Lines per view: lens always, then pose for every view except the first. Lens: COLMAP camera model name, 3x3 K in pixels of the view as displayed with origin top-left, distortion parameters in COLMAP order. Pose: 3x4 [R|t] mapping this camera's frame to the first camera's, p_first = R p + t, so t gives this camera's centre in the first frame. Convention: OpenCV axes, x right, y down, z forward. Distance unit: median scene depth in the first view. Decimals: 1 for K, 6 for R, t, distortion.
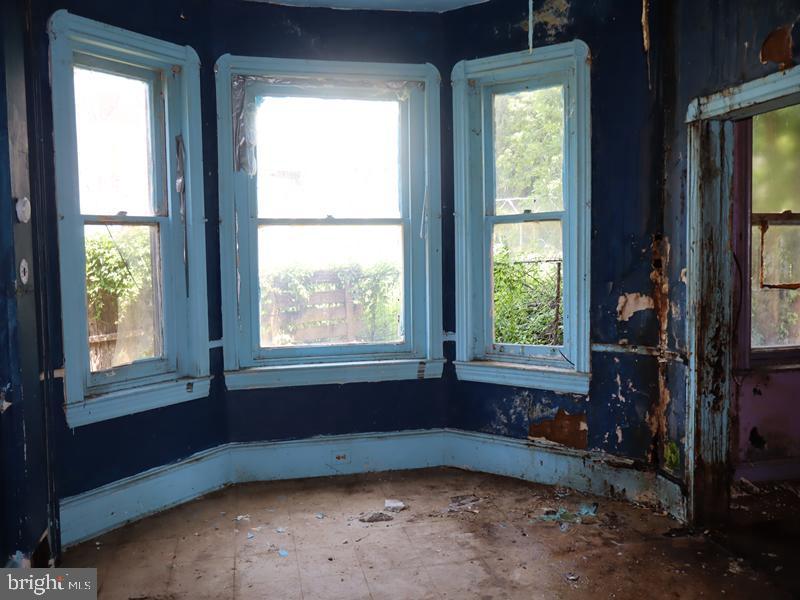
lens RADIAL K [[672.7, 0, 402.5], [0, 672.7, 288.5], [0, 0, 1]] dist [0.000388, -0.004710]
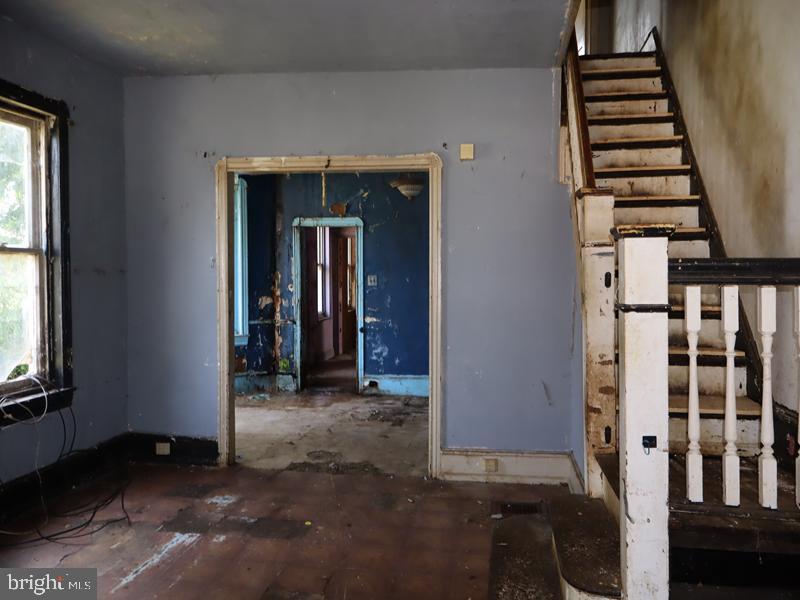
lens RADIAL K [[672.7, 0, 402.5], [0, 672.7, 288.5], [0, 0, 1]] dist [0.000388, -0.004710]
pose [[0.352200, -0.005418, 0.935909, -1.644568], [0.048566, 0.998742, -0.012494, 0.032437], [-0.934664, 0.049854, 0.352020, -0.224679]]
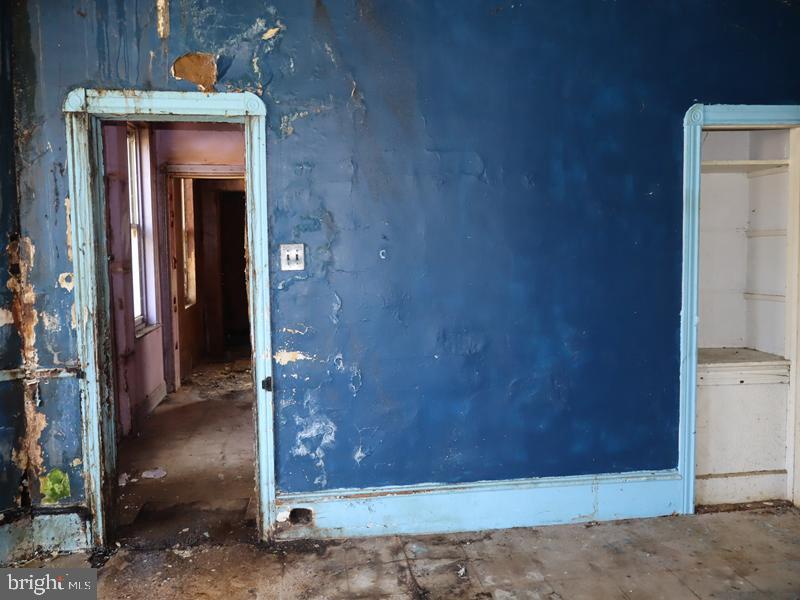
lens RADIAL K [[672.7, 0, 402.5], [0, 672.7, 288.5], [0, 0, 1]] dist [0.000388, -0.004710]
pose [[0.080929, -0.053417, 0.995287, -0.422557], [0.066974, 0.996597, 0.048041, -0.021099], [-0.994467, 0.062771, 0.084231, 0.456885]]
